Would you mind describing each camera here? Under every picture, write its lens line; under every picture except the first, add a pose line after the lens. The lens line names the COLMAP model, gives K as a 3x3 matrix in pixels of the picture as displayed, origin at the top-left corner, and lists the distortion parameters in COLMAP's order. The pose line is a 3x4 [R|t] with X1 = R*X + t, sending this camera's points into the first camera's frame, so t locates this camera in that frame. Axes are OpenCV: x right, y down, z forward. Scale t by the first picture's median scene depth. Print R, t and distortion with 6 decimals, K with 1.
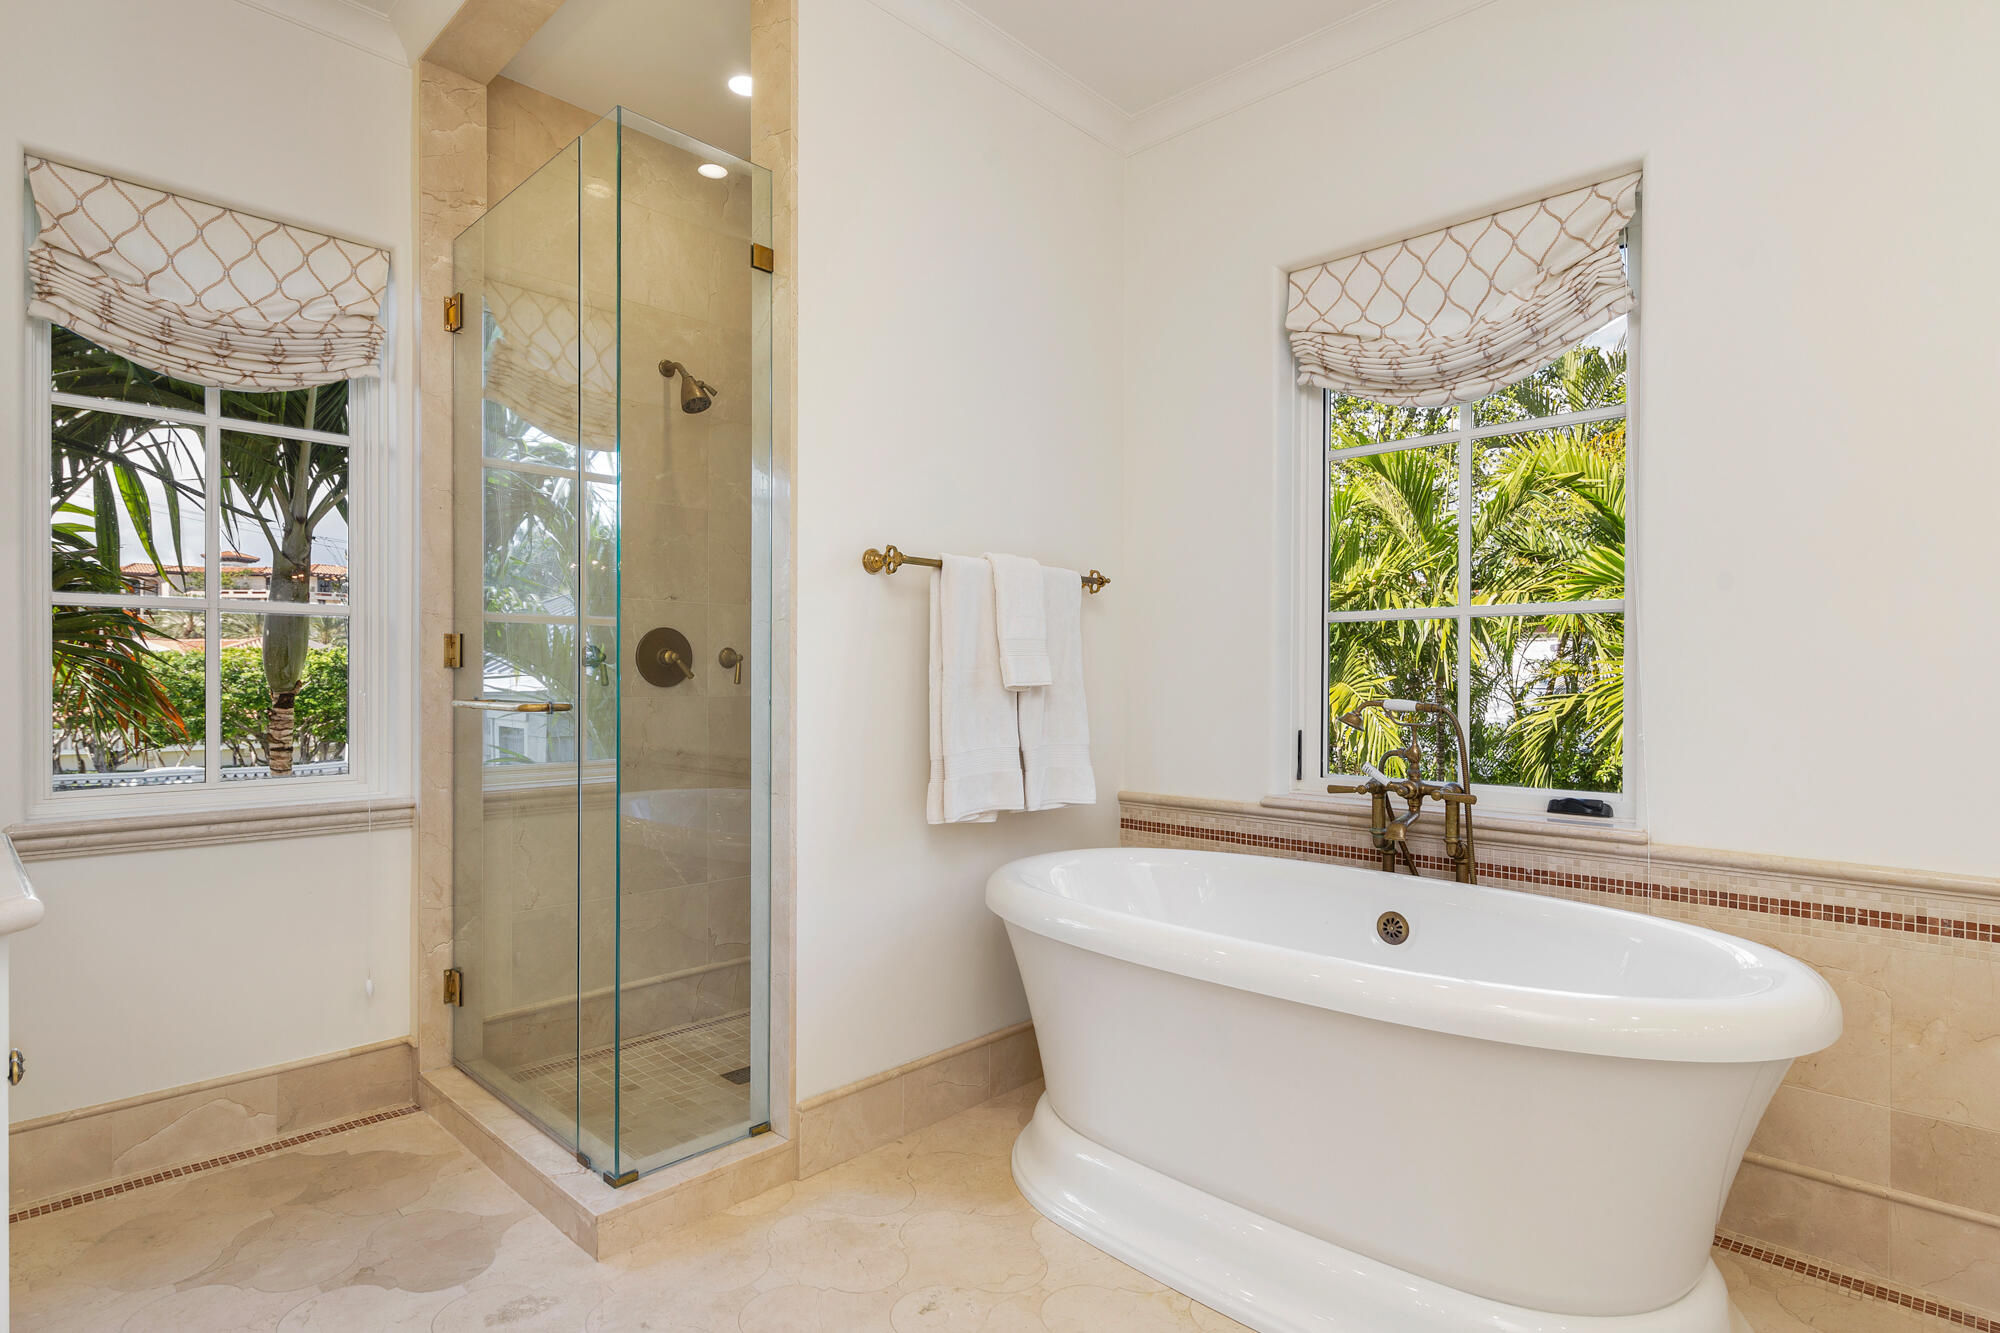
lens RADIAL K [[1027.8, 0, 1008.9], [0, 1027.8, 677.0], [0, 0, 1]] dist [0.002814, -0.000152]
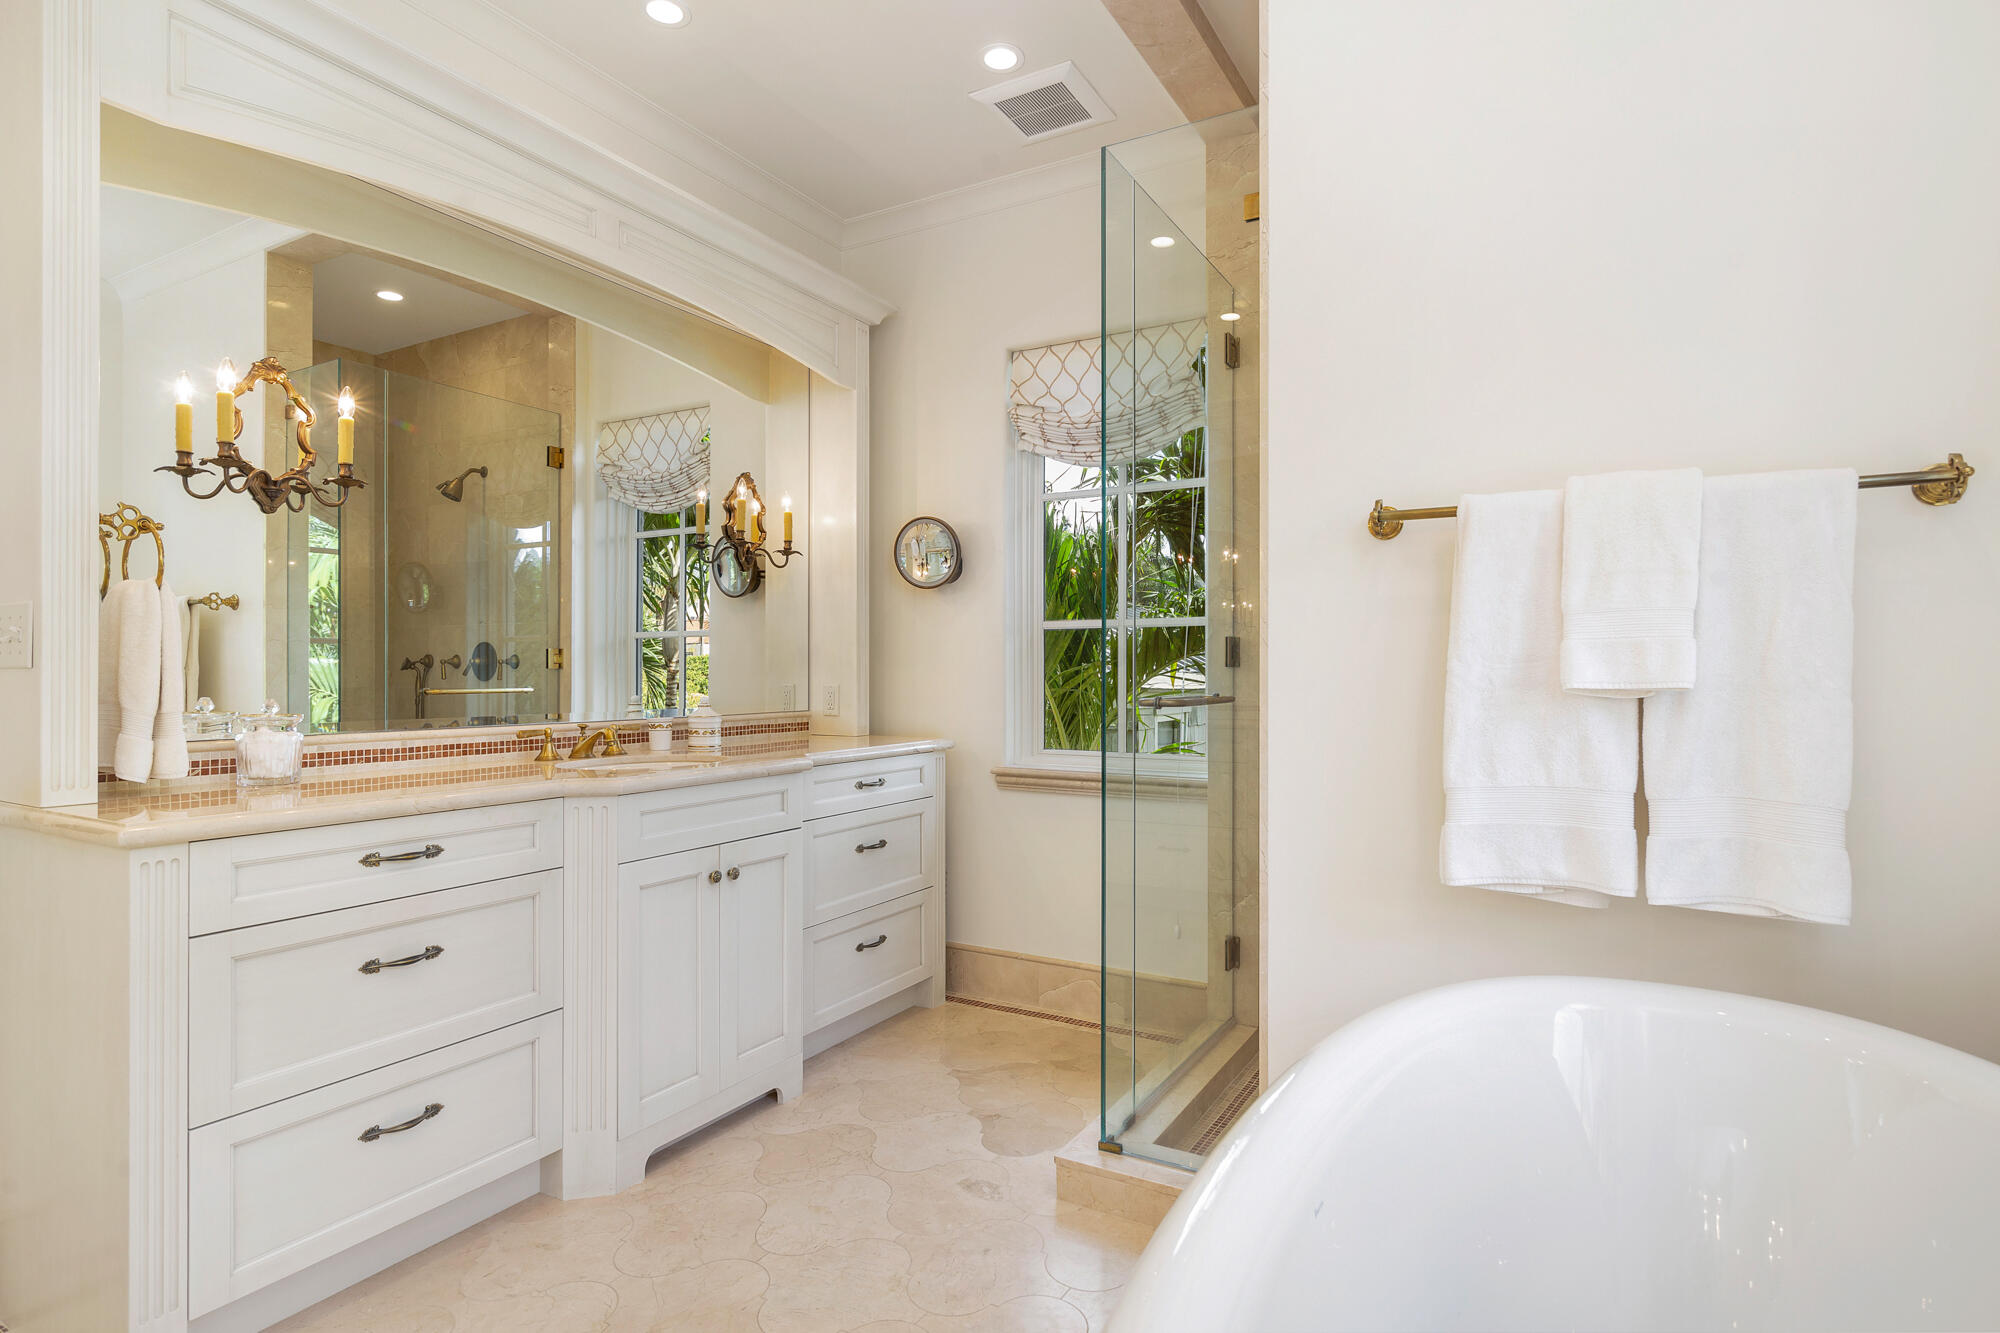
lens RADIAL K [[1027.8, 0, 1008.9], [0, 1027.8, 677.0], [0, 0, 1]] dist [0.002814, -0.000152]
pose [[0.248205, 0.000230, -0.968708, 0.554848], [-0.001722, 0.999998, -0.000204, 0.002631], [0.968706, 0.001719, 0.248205, 0.557703]]
